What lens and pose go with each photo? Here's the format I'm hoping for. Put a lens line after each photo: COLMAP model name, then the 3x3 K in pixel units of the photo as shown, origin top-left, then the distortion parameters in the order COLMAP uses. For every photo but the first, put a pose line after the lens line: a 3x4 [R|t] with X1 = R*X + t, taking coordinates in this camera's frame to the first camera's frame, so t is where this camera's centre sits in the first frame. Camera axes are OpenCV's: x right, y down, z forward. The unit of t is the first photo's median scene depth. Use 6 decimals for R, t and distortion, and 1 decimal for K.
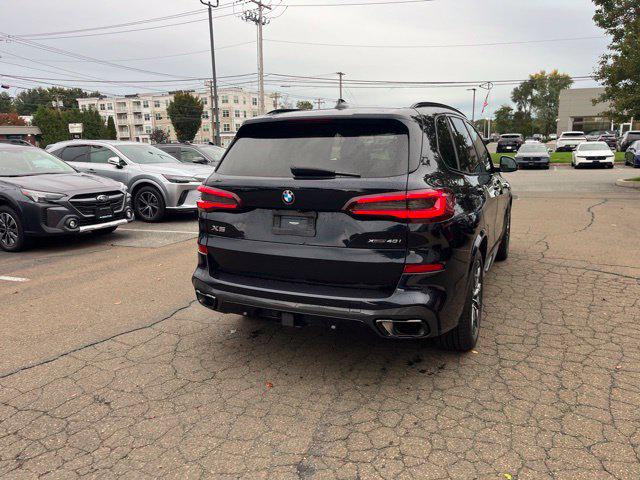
lens RADIAL K [[481.8, 0, 319.3], [0, 481.8, 244.1], [0, 0, 1]] dist [0.076086, -0.096198]
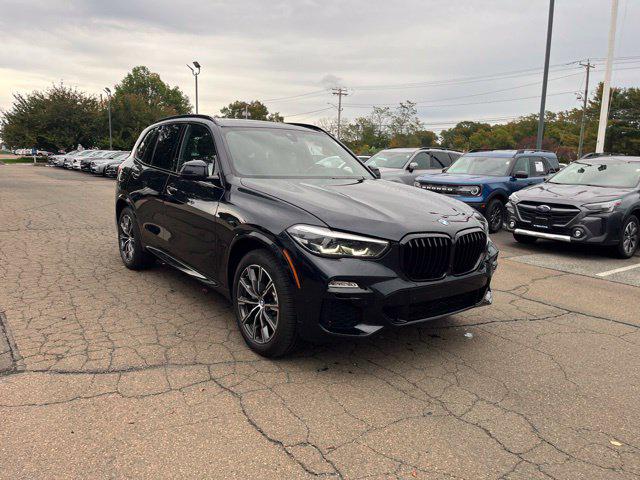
lens RADIAL K [[481.8, 0, 319.1], [0, 481.8, 237.0], [0, 0, 1]] dist [0.076086, -0.096198]
pose [[-0.464306, 0.143188, -0.874024, 0.873666], [-0.204404, 0.942879, 0.263053, -0.272986], [0.861765, 0.300792, -0.408516, 1.339489]]
